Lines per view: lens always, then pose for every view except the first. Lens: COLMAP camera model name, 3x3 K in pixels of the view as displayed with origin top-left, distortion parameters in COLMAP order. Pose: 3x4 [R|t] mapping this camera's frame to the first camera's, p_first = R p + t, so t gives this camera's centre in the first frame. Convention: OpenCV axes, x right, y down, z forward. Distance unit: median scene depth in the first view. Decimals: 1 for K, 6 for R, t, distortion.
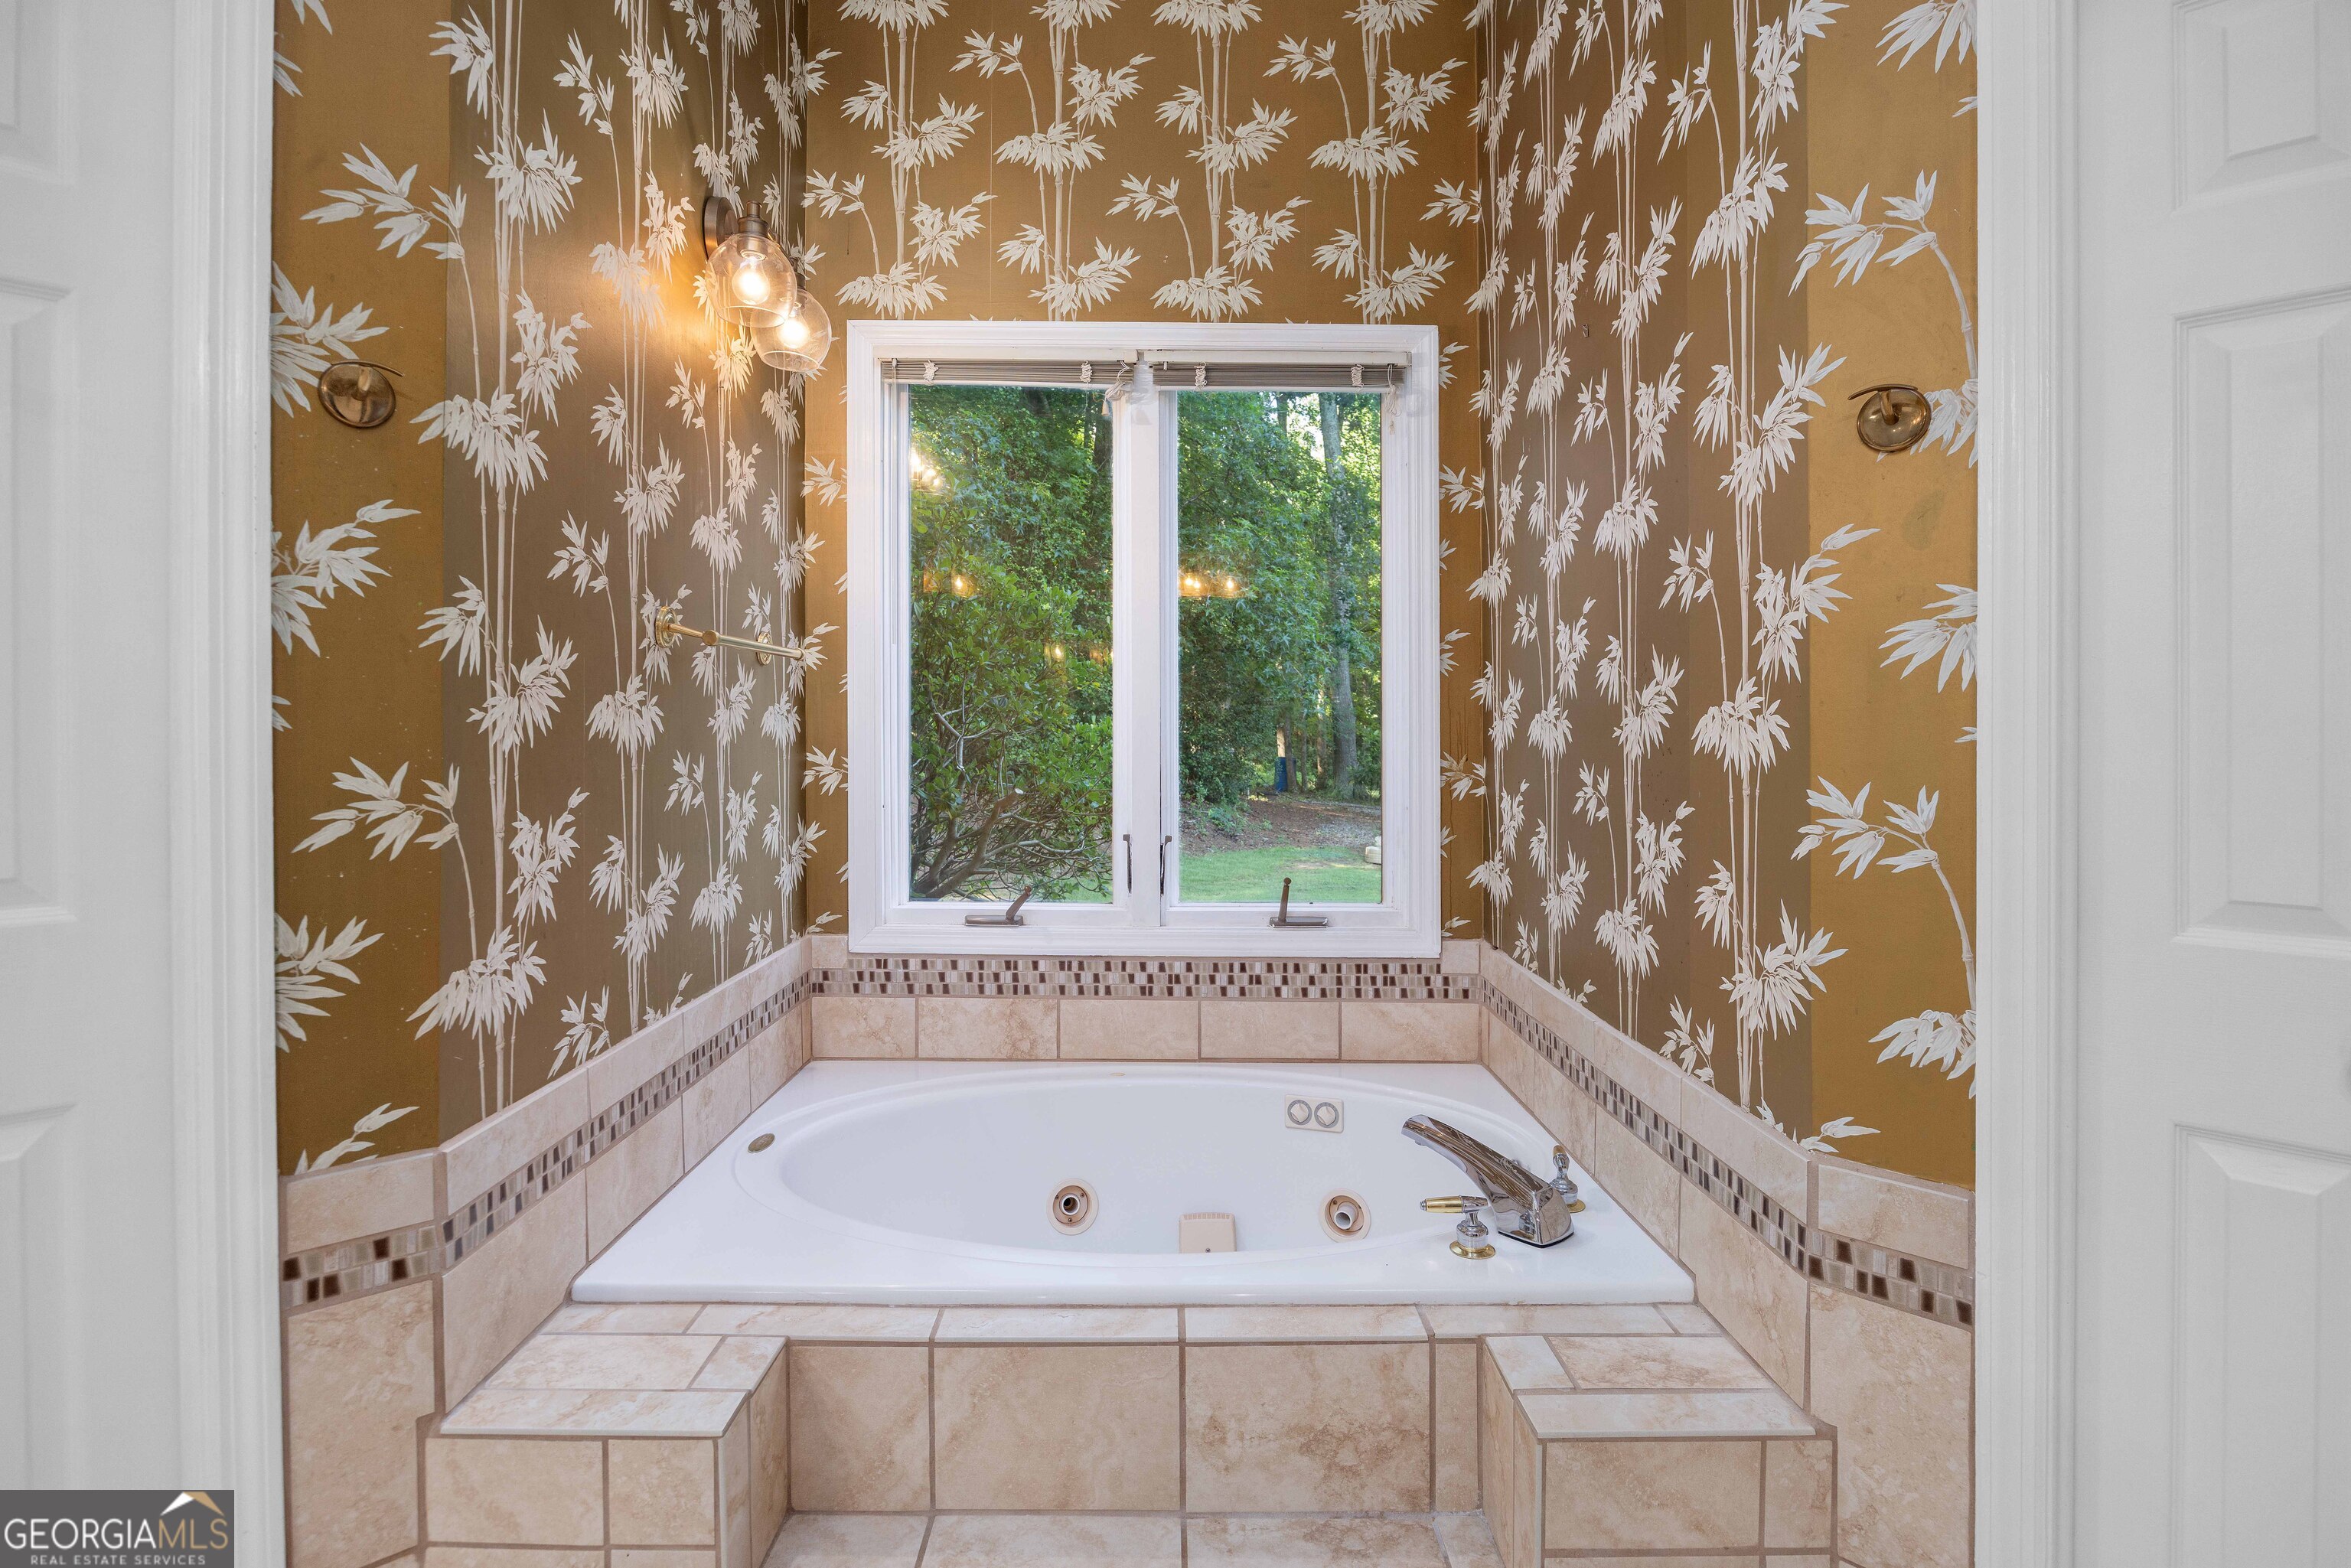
lens RADIAL K [[1137.0, 0, 1157.7], [0, 1137.0, 744.6], [0, 0, 1]] dist [-0.017211, 0.002874]
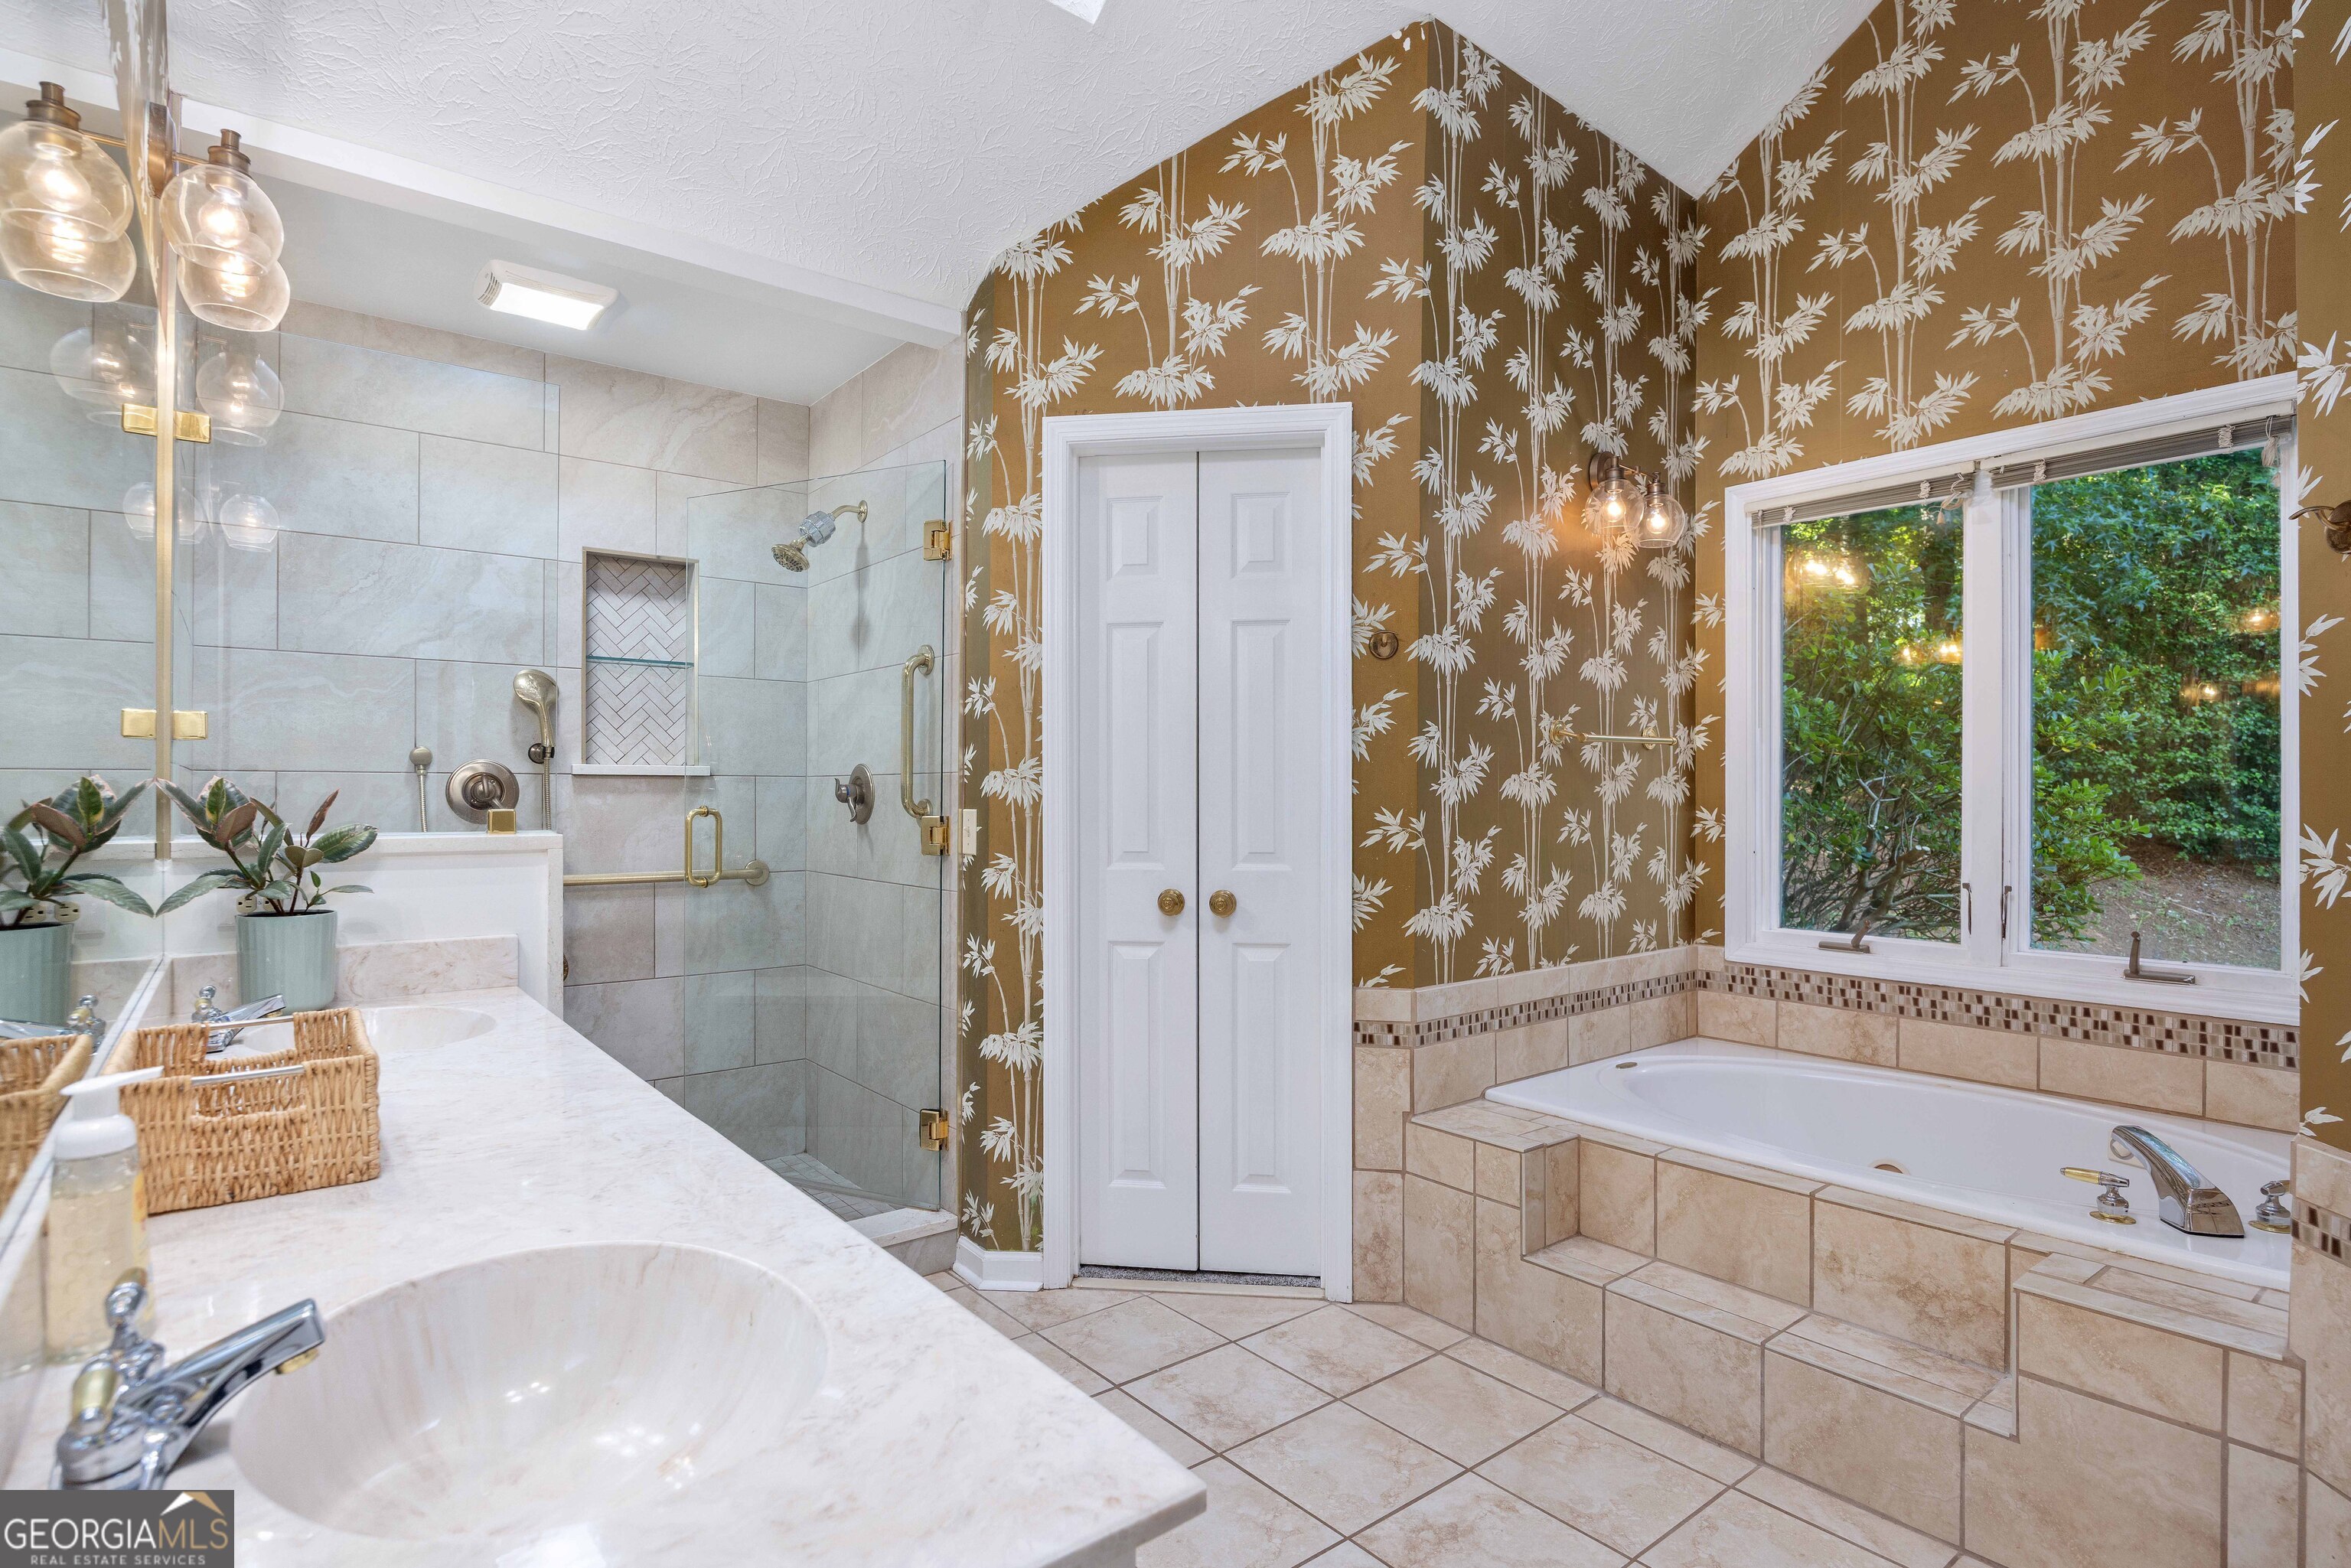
lens RADIAL K [[1184.6, 0, 1173.6], [0, 1184.6, 803.8], [0, 0, 1]] dist [-0.011961, 0.000589]
pose [[0.616837, -0.001043, -0.787090, 0.586500], [-0.006002, 0.999964, -0.006028, 0.015182], [0.787068, 0.008442, 0.616808, -0.515528]]
